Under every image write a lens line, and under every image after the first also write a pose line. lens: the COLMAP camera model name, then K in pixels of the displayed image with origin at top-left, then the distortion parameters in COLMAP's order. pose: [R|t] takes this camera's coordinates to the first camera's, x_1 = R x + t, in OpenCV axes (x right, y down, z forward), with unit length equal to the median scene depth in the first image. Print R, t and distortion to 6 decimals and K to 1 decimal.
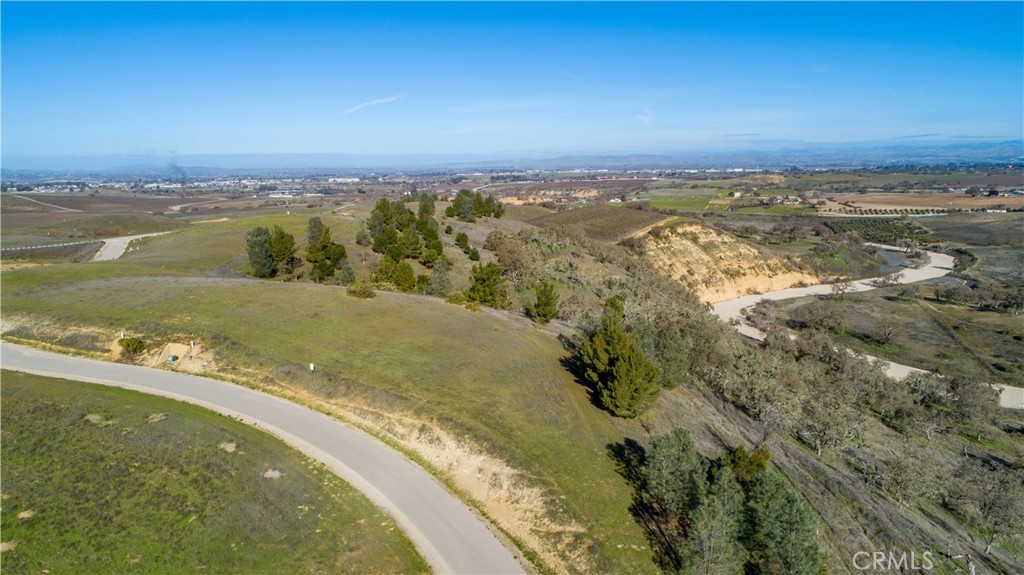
lens RADIAL K [[689.6, 0, 512.2], [0, 689.6, 289.7], [0, 0, 1]] dist [-0.017727, 0.012457]
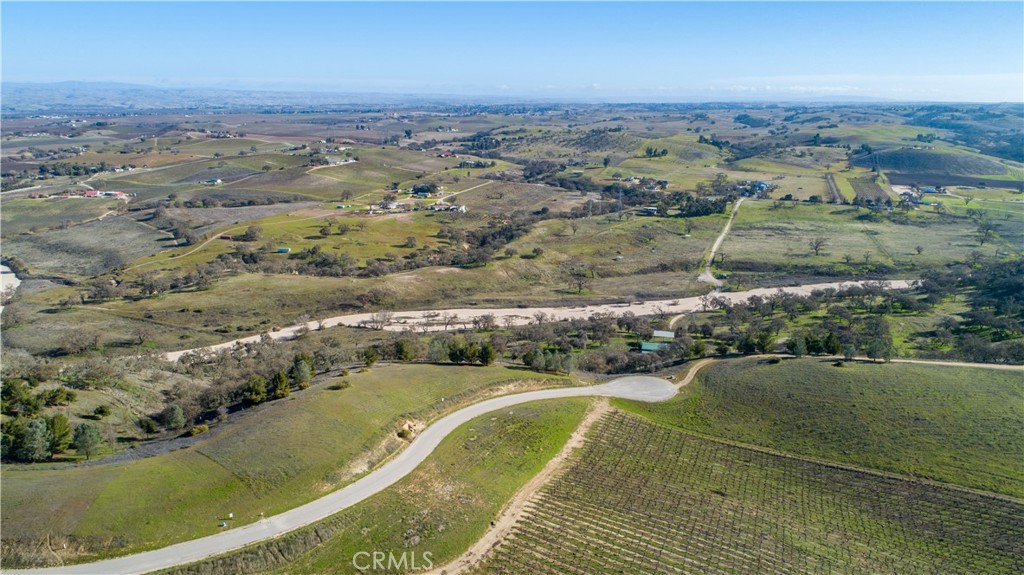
lens RADIAL K [[689.6, 0, 514.4], [0, 689.6, 287.7], [0, 0, 1]] dist [-0.017727, 0.012457]
pose [[0.065646, -0.250433, 0.965906, -0.527232], [0.174653, 0.955934, 0.235978, -0.166240], [-0.982439, 0.153207, 0.106492, 0.089595]]
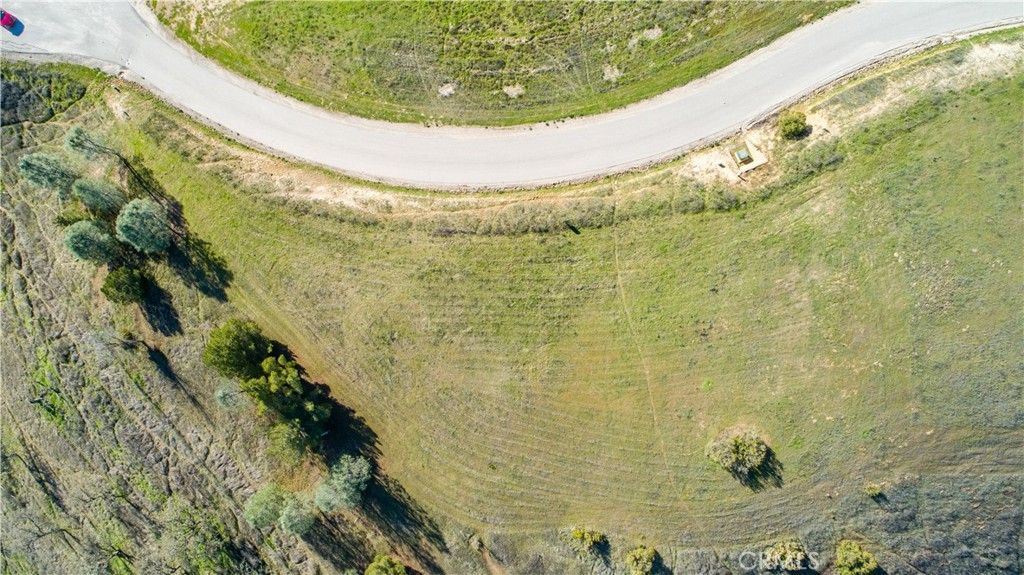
lens RADIAL K [[689.6, 0, 507.1], [0, 689.6, 287.0], [0, 0, 1]] dist [-0.017727, 0.012457]
pose [[-0.811596, 0.583983, 0.016616, -0.040511], [-0.094540, -0.159349, 0.982685, -0.159367], [0.576519, 0.795972, 0.184537, 0.179094]]
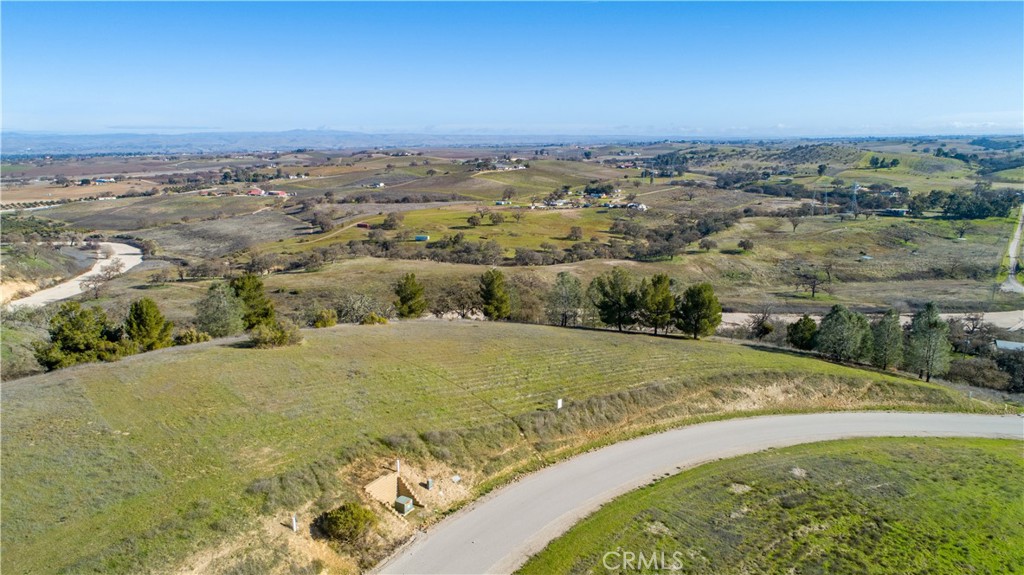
lens RADIAL K [[689.6, 0, 512.9], [0, 689.6, 290.4], [0, 0, 1]] dist [-0.017727, 0.012457]
pose [[0.320168, -0.188429, 0.928433, -0.200823], [0.176950, 0.974668, 0.136792, -0.023898], [-0.930689, 0.120490, 0.345399, 0.162043]]
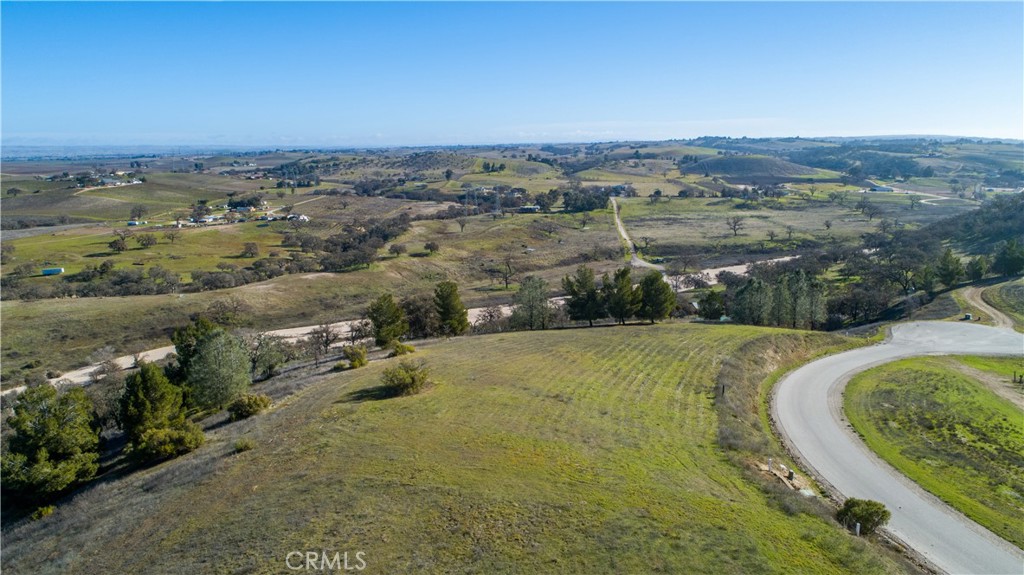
lens RADIAL K [[689.6, 0, 514.3], [0, 689.6, 289.7], [0, 0, 1]] dist [-0.017727, 0.012457]
pose [[-0.226334, -0.181132, 0.957060, -0.200428], [0.195527, 0.954109, 0.226813, -0.045458], [-0.954223, 0.238467, -0.180531, 0.278835]]
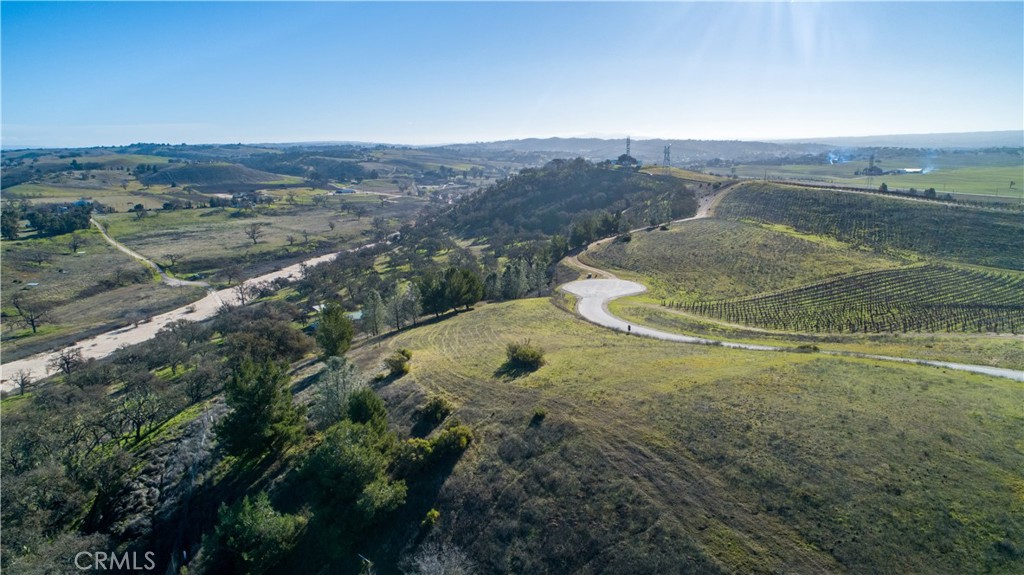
lens RADIAL K [[689.6, 0, 512.6], [0, 689.6, 286.5], [0, 0, 1]] dist [-0.017727, 0.012457]
pose [[-0.839243, -0.082959, 0.537391, -0.159242], [0.127223, 0.930904, 0.342391, -0.082972], [-0.528664, 0.355718, -0.770701, 0.419508]]
